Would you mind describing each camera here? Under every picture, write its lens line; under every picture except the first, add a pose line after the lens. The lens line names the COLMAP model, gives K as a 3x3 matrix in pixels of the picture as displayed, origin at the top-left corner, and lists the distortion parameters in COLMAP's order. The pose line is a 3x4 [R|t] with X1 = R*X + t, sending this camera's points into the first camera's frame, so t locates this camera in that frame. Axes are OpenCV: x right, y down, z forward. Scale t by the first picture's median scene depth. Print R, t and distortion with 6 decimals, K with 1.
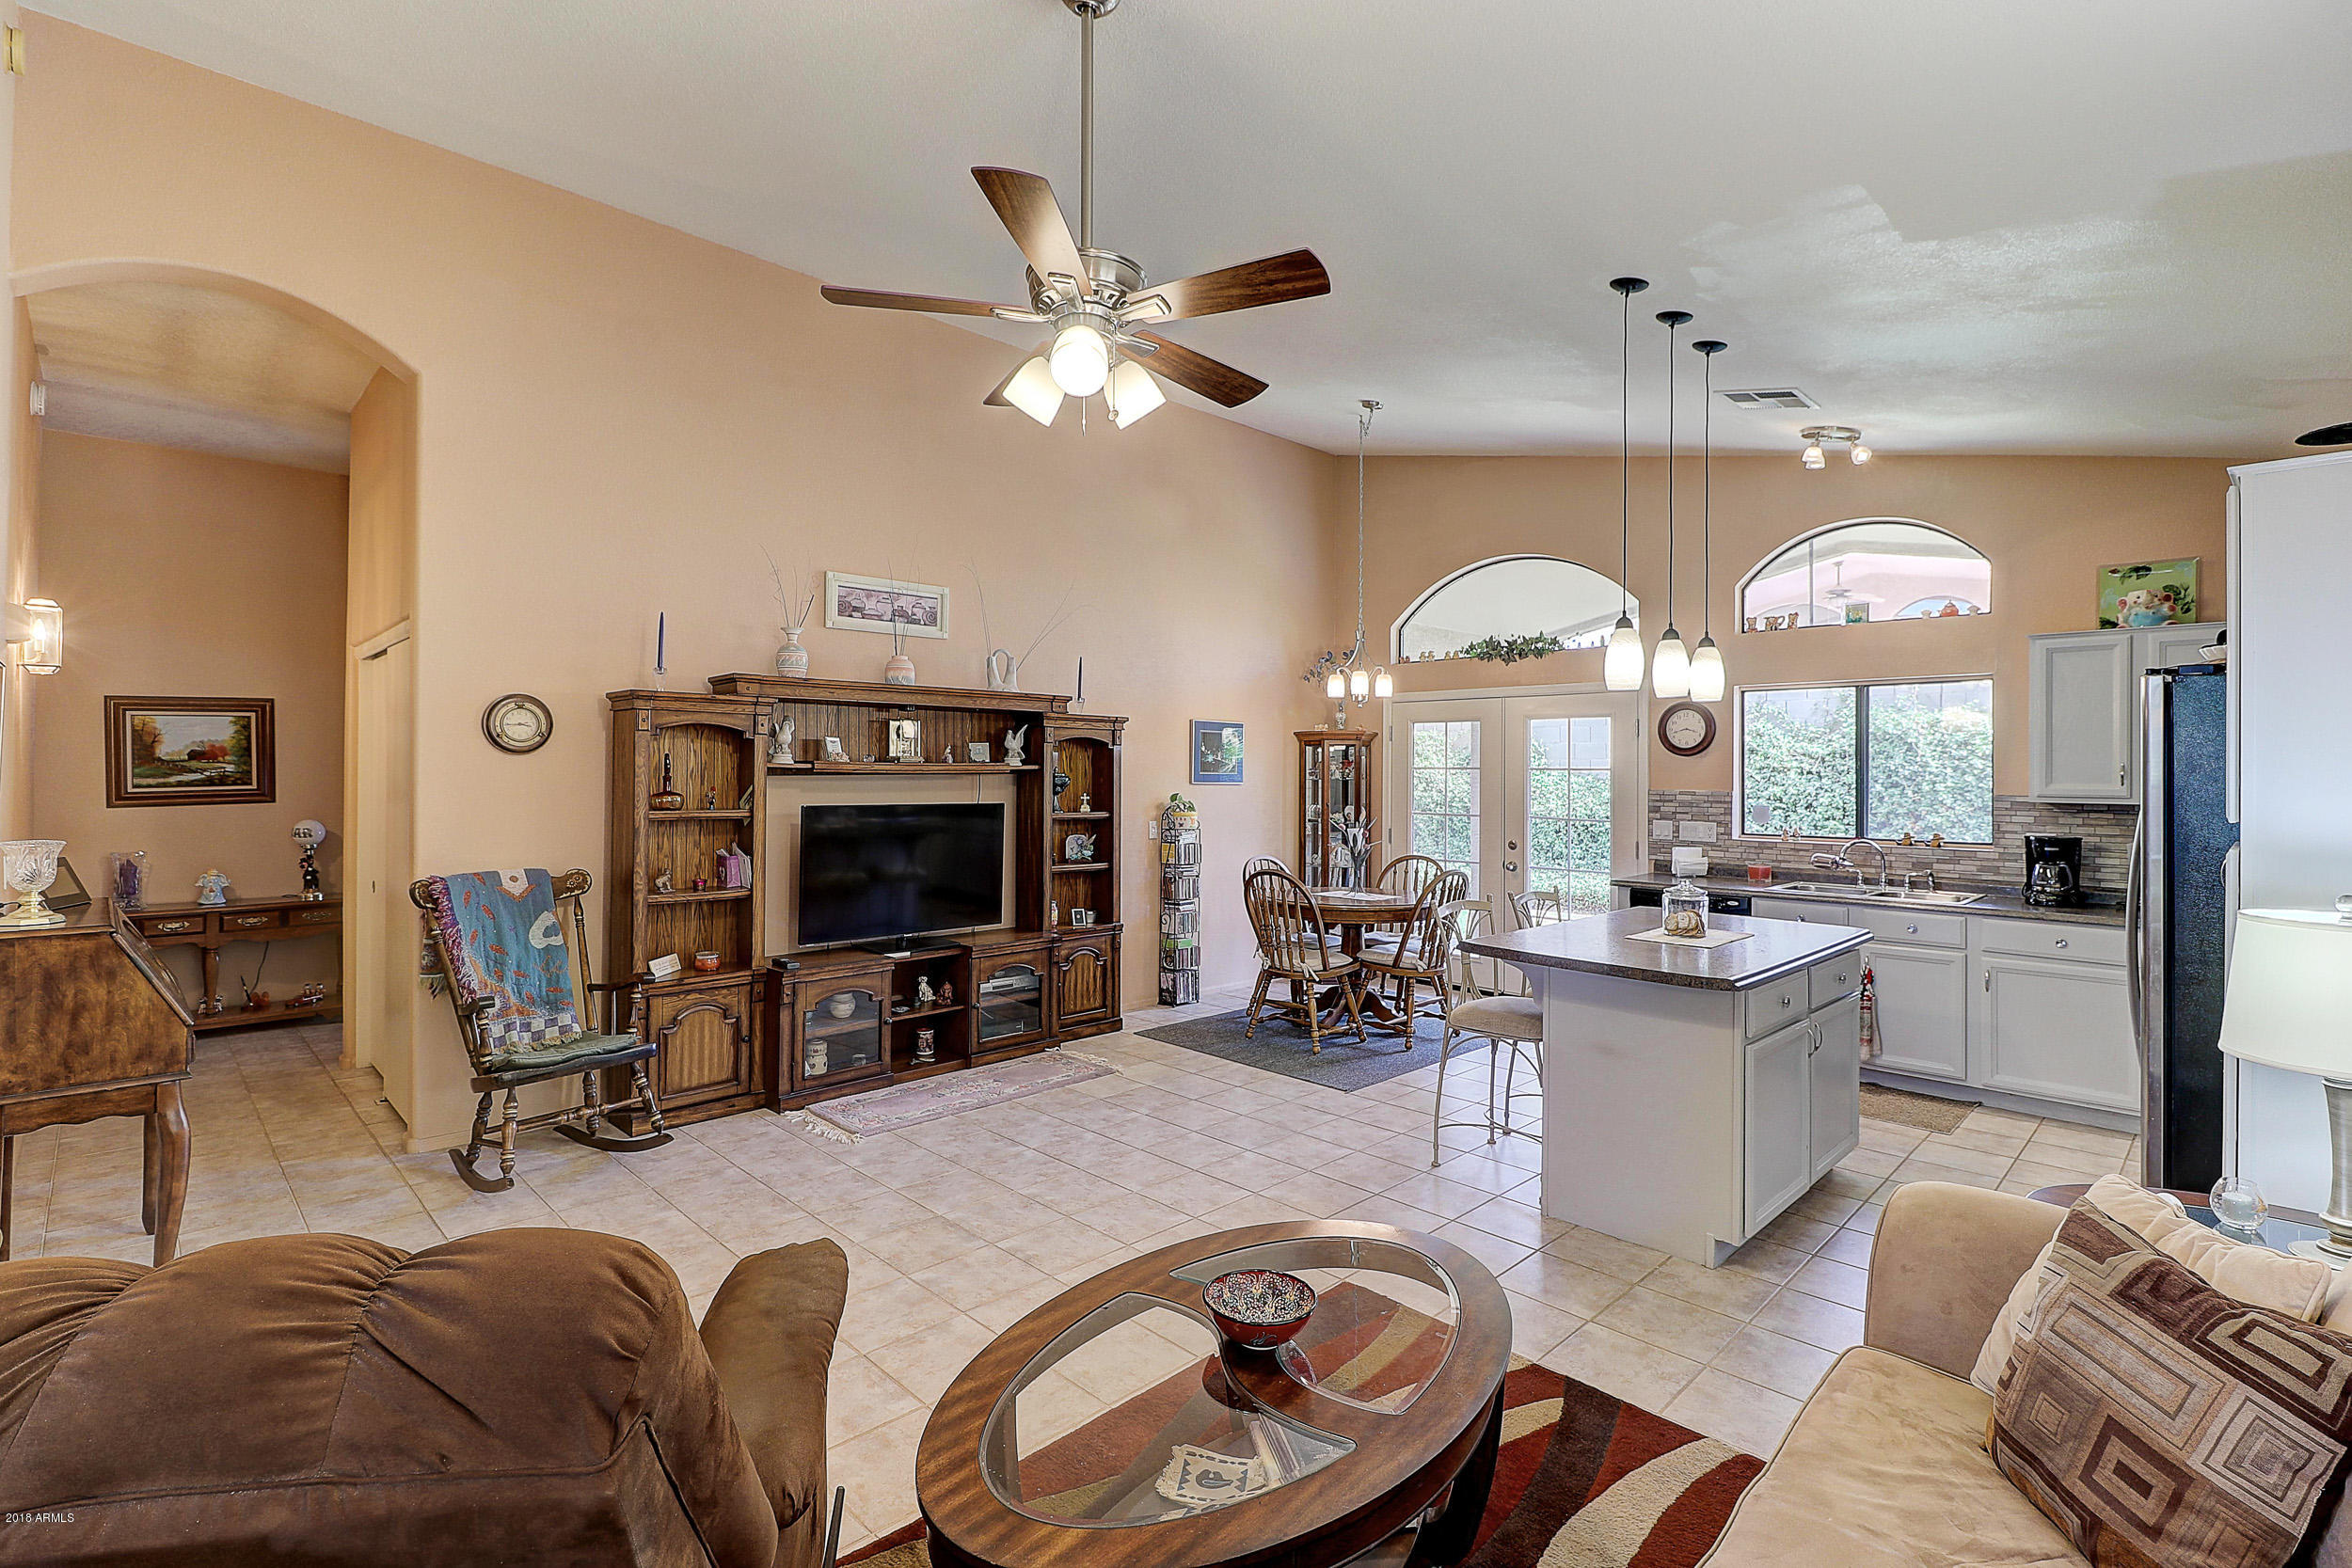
lens RADIAL K [[1075.6, 0, 1178.8], [0, 1075.6, 765.5], [0, 0, 1]] dist [0.010938, -0.006861]
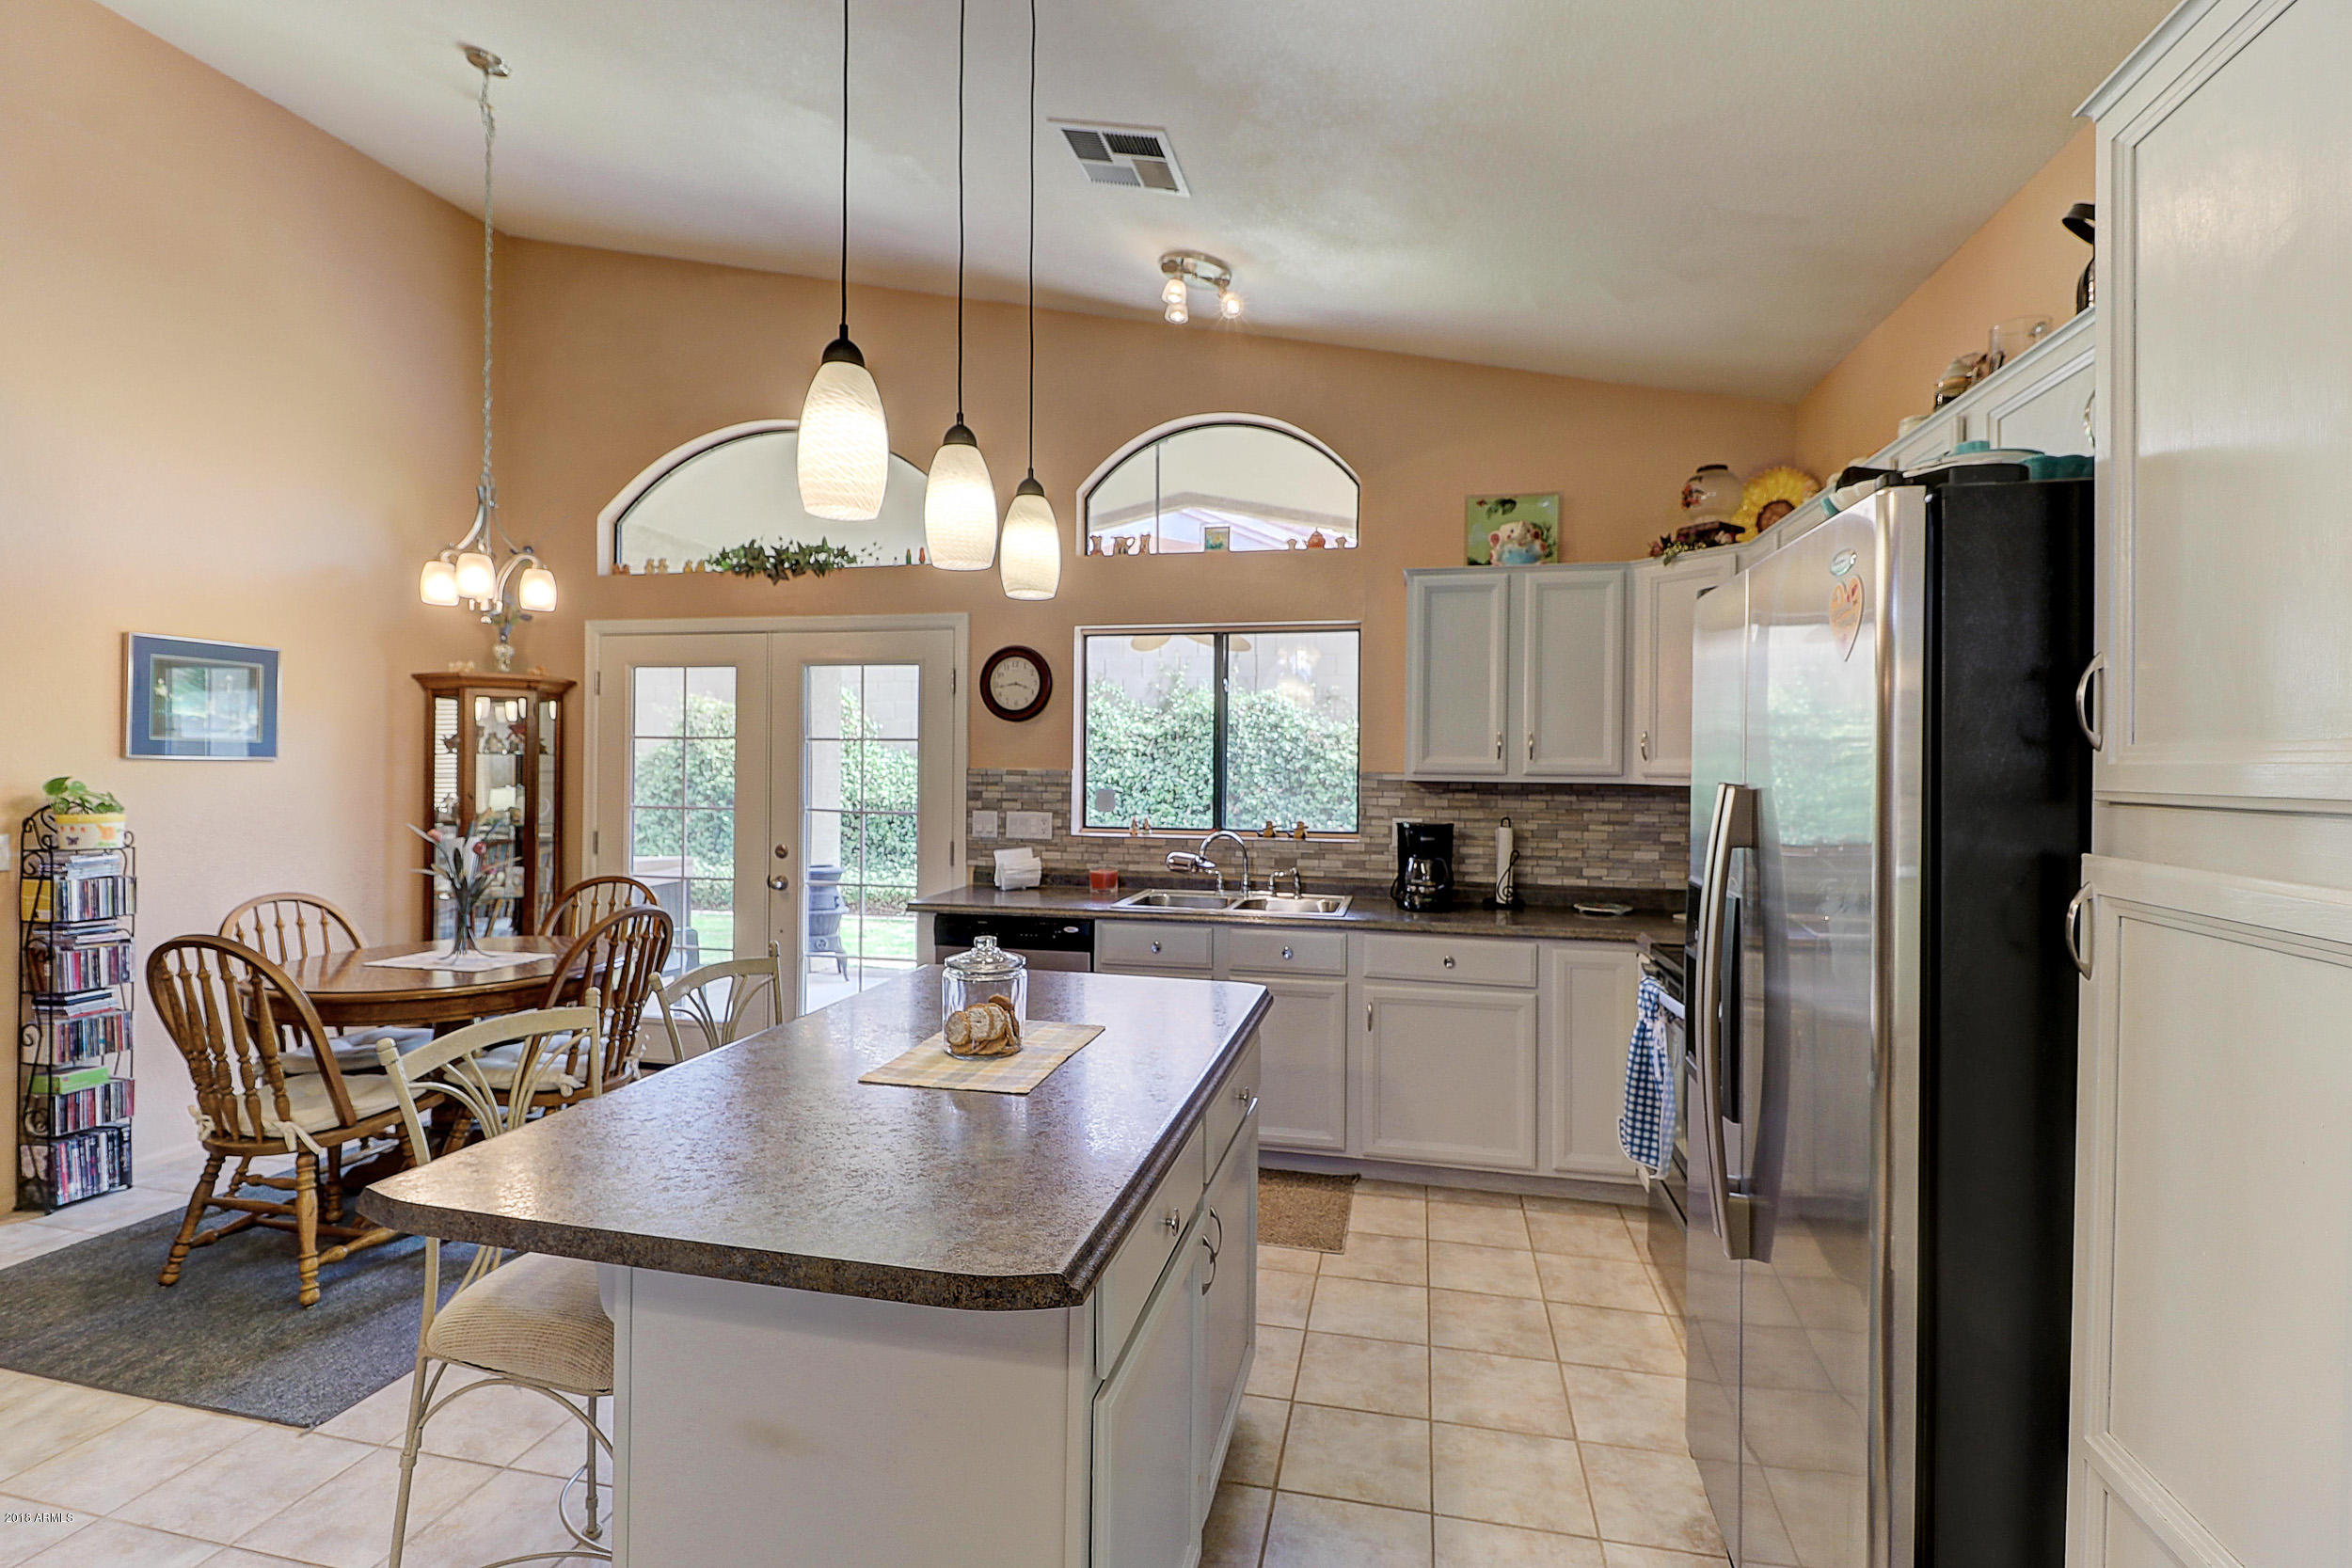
lens RADIAL K [[1075.6, 0, 1179.3], [0, 1075.6, 764.0], [0, 0, 1]] dist [0.010938, -0.006861]
pose [[0.840219, 0.002145, 0.542242, 0.203716], [-0.007786, 0.999937, 0.008109, 0.015532], [-0.542191, -0.011036, 0.840183, 0.395423]]
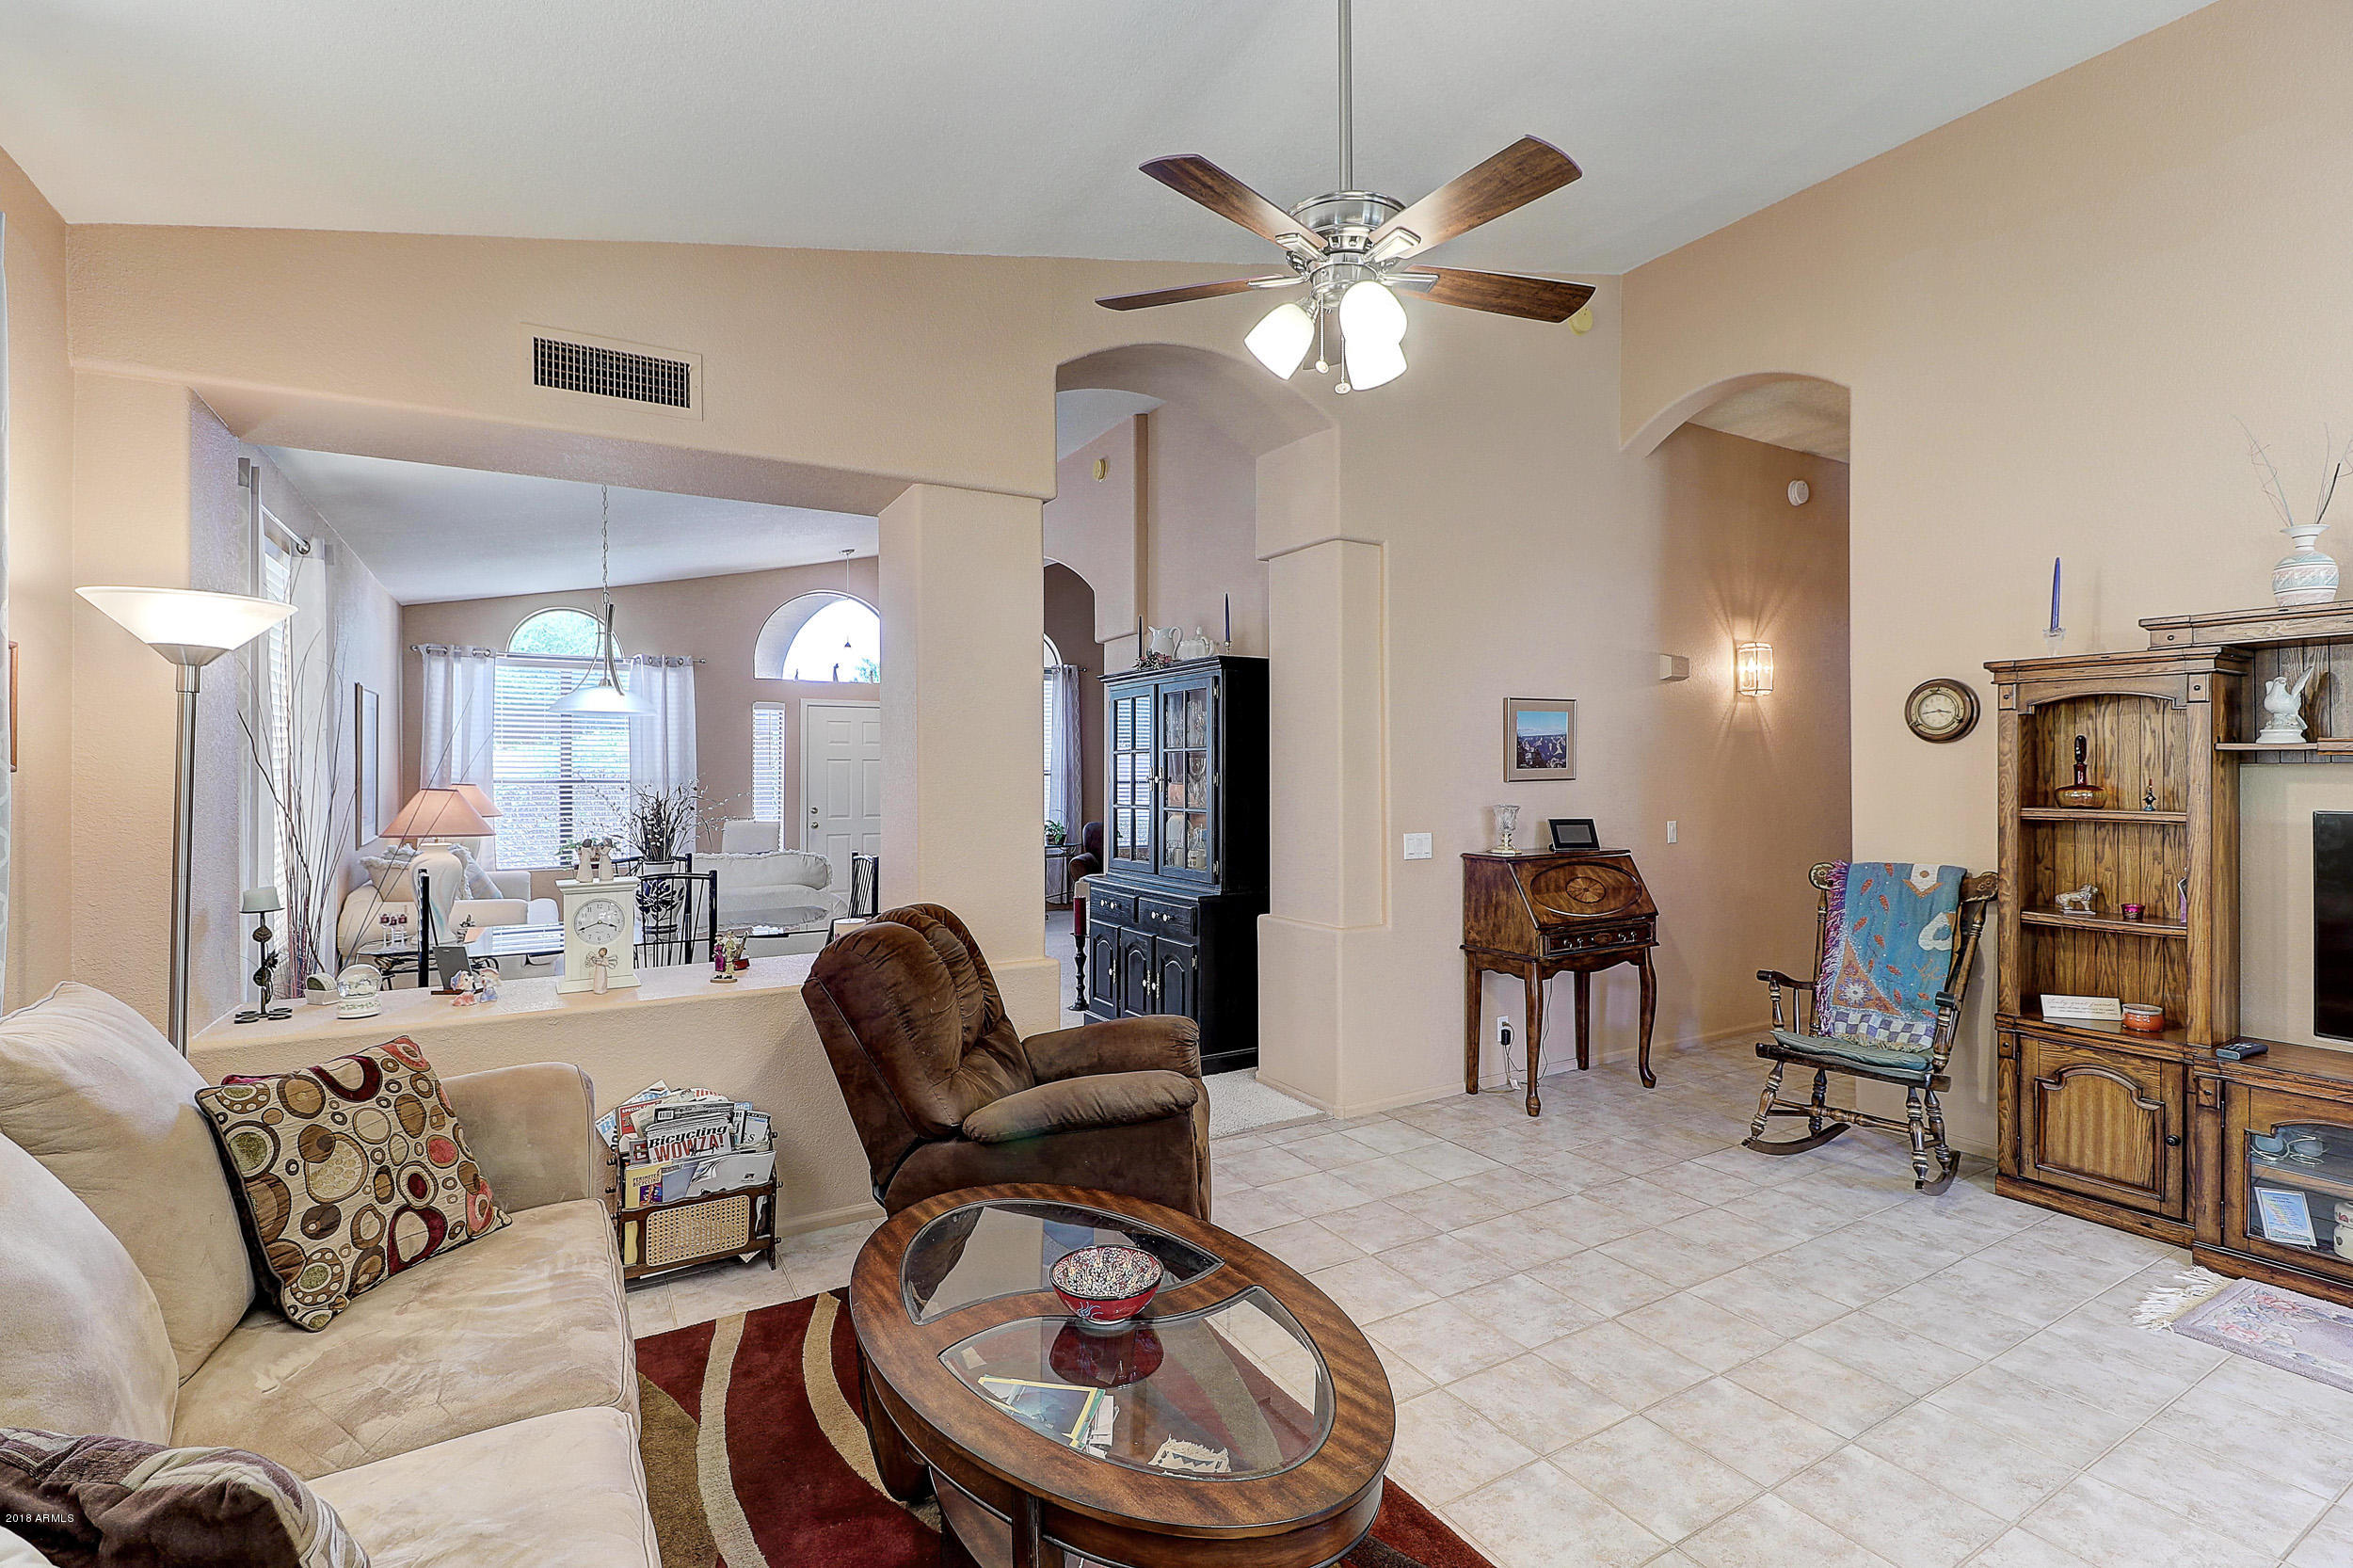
lens RADIAL K [[1076.1, 0, 1183.7], [0, 1076.1, 774.7], [0, 0, 1]] dist [0.010938, -0.006861]
pose [[-0.235788, -0.000926, -0.971804, 0.375453], [0.008657, 0.999958, -0.003053, 0.012115], [0.971766, -0.009133, -0.235770, 0.477451]]
